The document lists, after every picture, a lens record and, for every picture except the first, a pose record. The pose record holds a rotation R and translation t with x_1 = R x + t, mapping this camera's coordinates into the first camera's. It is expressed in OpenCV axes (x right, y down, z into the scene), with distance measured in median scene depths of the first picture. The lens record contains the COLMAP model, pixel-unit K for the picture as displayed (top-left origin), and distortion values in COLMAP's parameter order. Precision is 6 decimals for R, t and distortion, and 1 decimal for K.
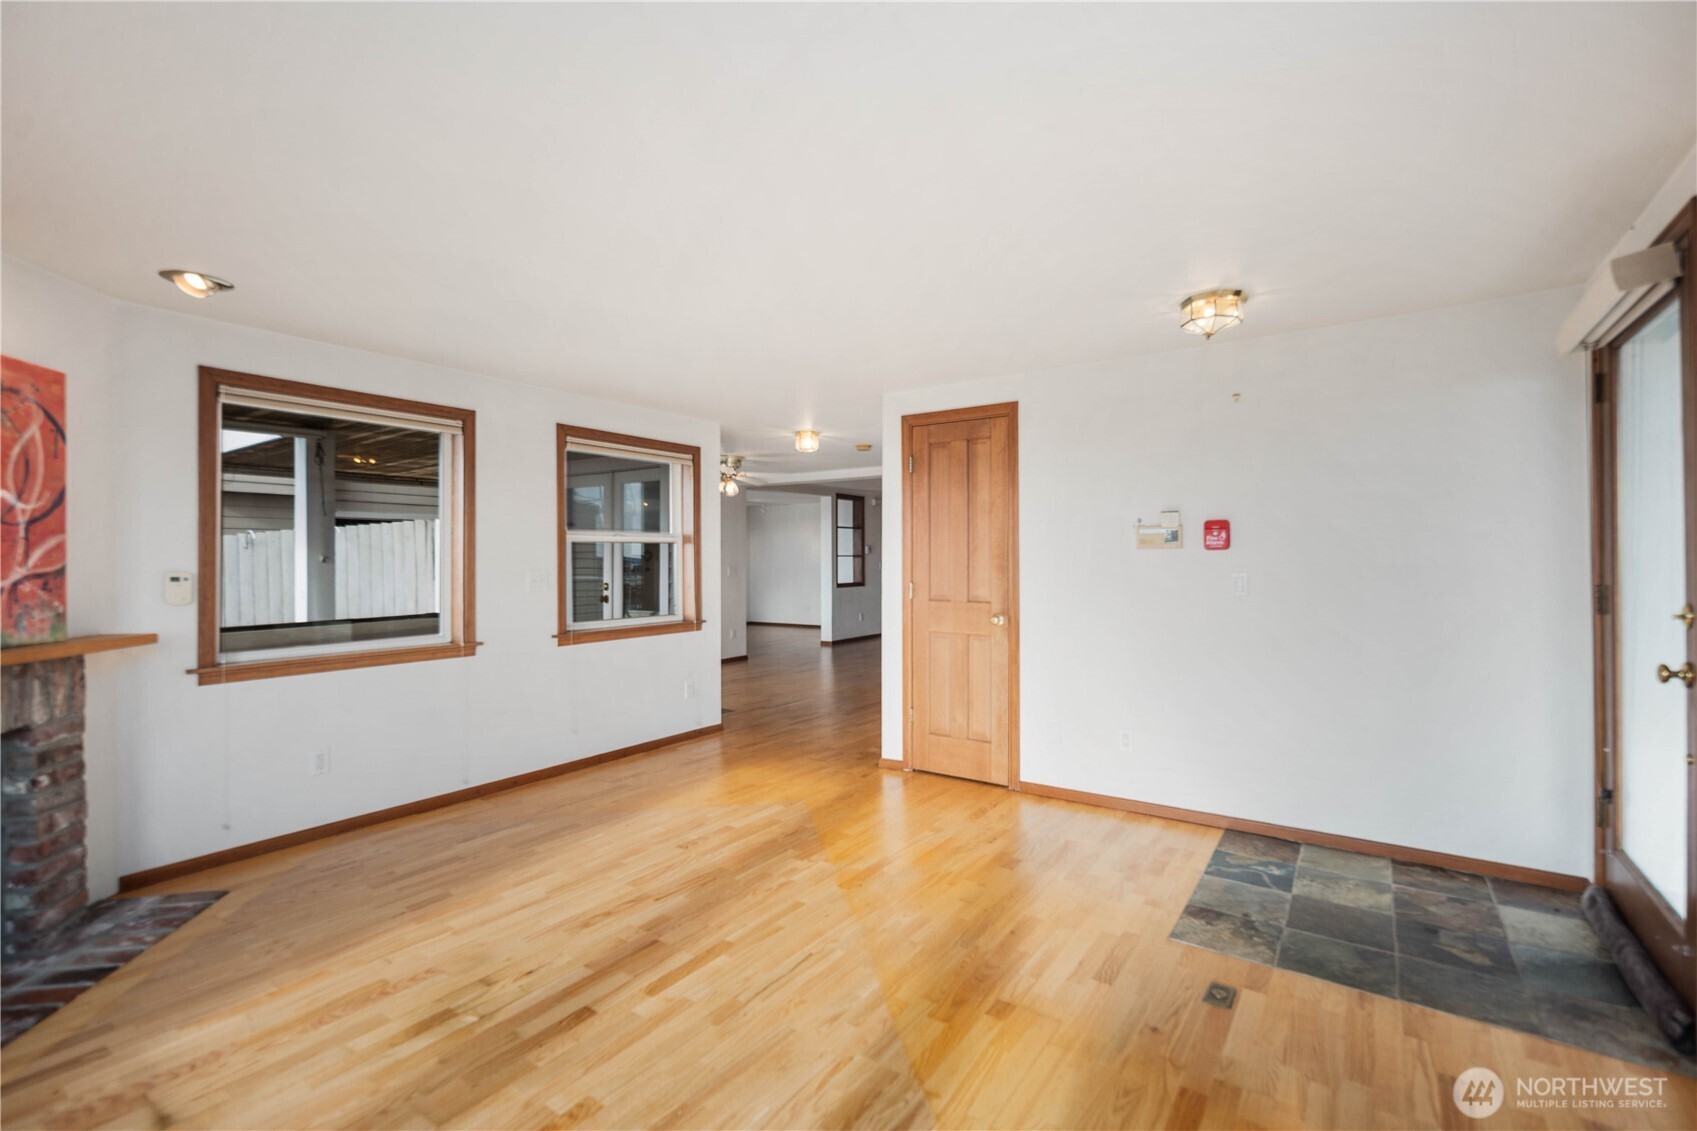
lens RADIAL K [[738.6, 0, 848.3], [0, 738.6, 562.3], [0, 0, 1]] dist [0.000293, -0.001041]
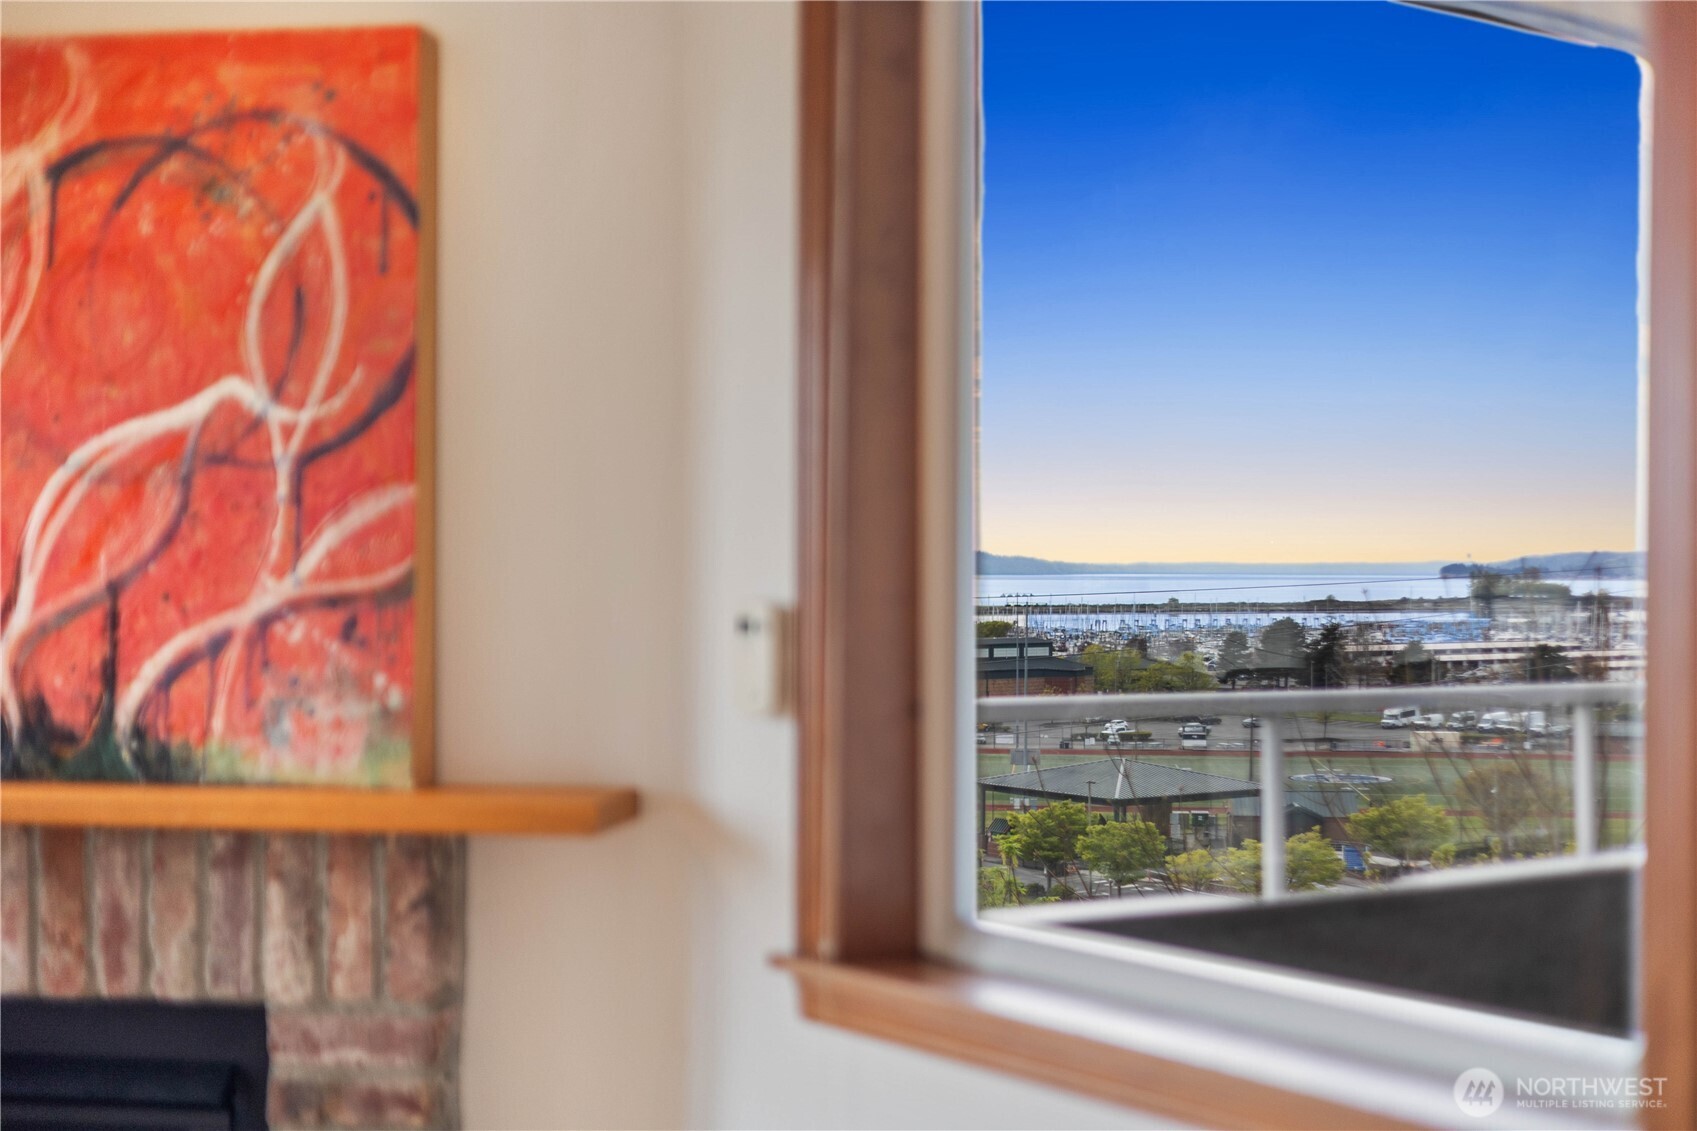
lens RADIAL K [[2323.0, 0, 855.7], [0, 2323.0, 564.8], [0, 0, 1]] dist [0.025931, 0.000000]
pose [[-0.338544, 0.003289, -0.940945, -0.099241], [-0.001880, 0.999990, 0.004172, -0.005439], [0.940949, 0.003181, -0.338534, 1.651138]]
